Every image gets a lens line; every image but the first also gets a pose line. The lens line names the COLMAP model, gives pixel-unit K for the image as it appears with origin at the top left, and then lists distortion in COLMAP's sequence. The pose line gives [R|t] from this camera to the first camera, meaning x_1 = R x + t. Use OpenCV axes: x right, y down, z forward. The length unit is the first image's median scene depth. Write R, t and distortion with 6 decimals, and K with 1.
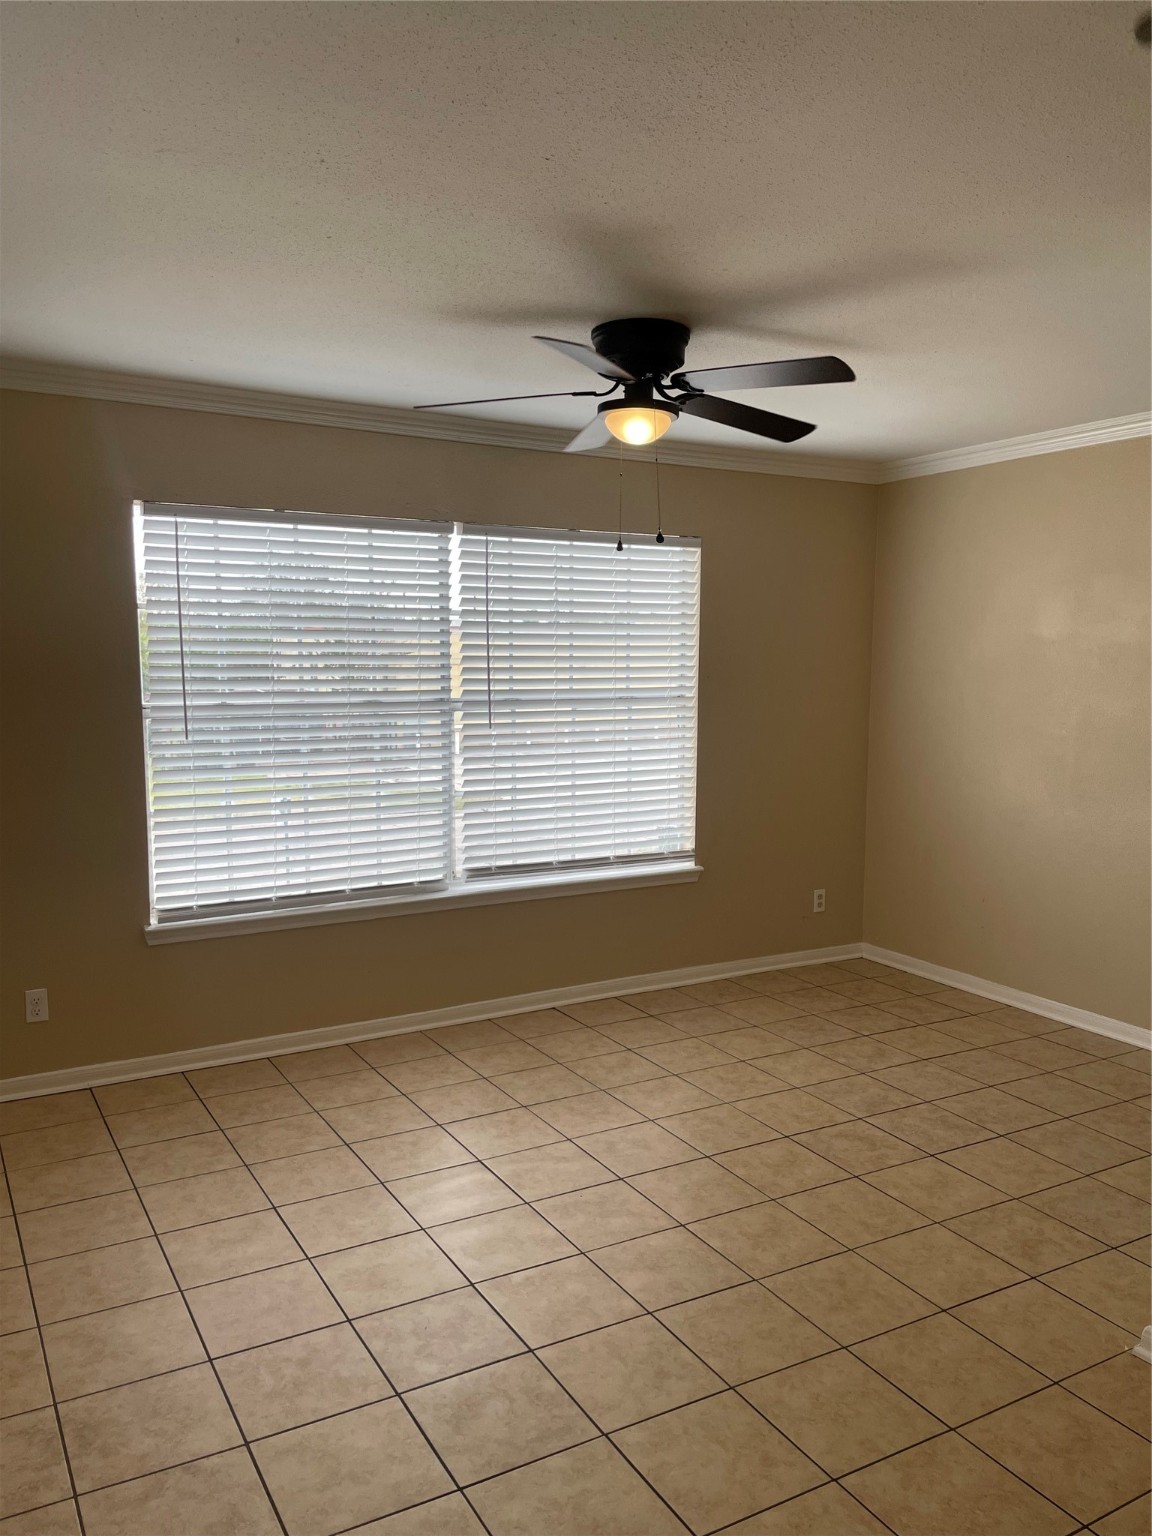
lens RADIAL K [[1178.4, 0, 572.3], [0, 1178.4, 762.3], [0, 0, 1]] dist [0.088456, -0.114802]
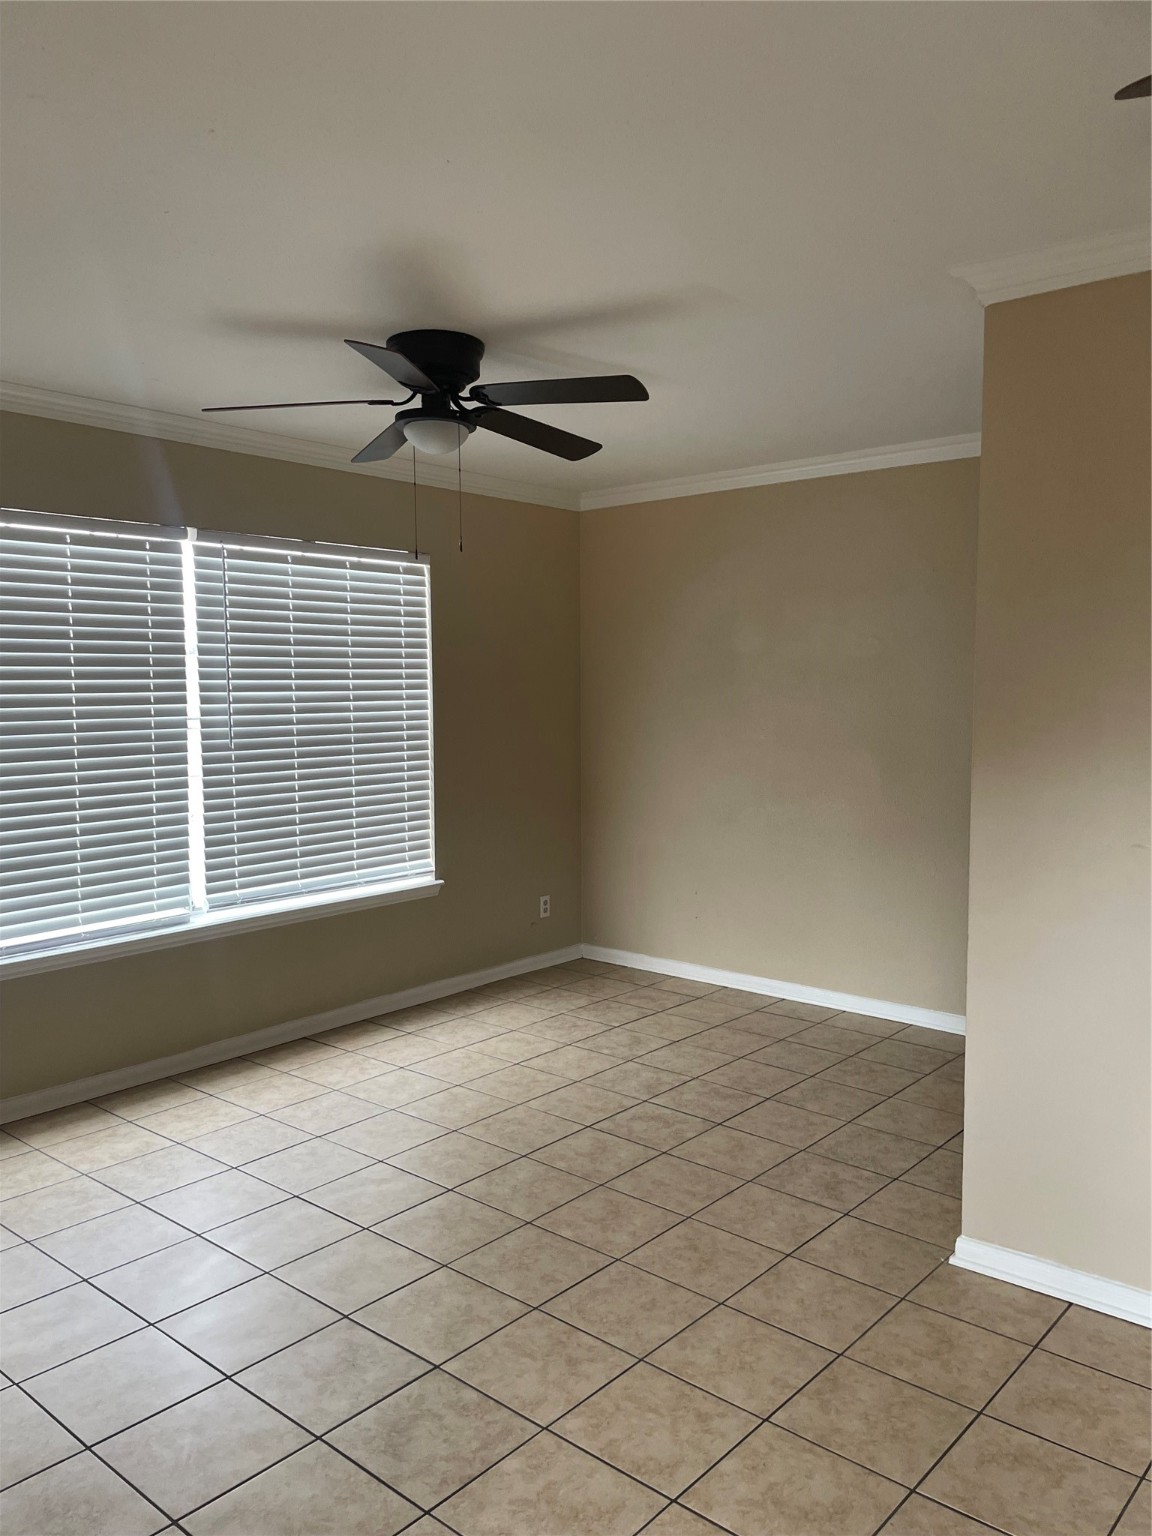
lens RADIAL K [[1178.4, 0, 562.4], [0, 1178.4, 769.6], [0, 0, 1]] dist [0.088456, -0.114802]
pose [[0.943165, -0.036170, 0.330352, -0.186217], [0.042103, 0.999055, -0.010821, 0.014524], [-0.329648, 0.024115, 0.943796, 0.023477]]
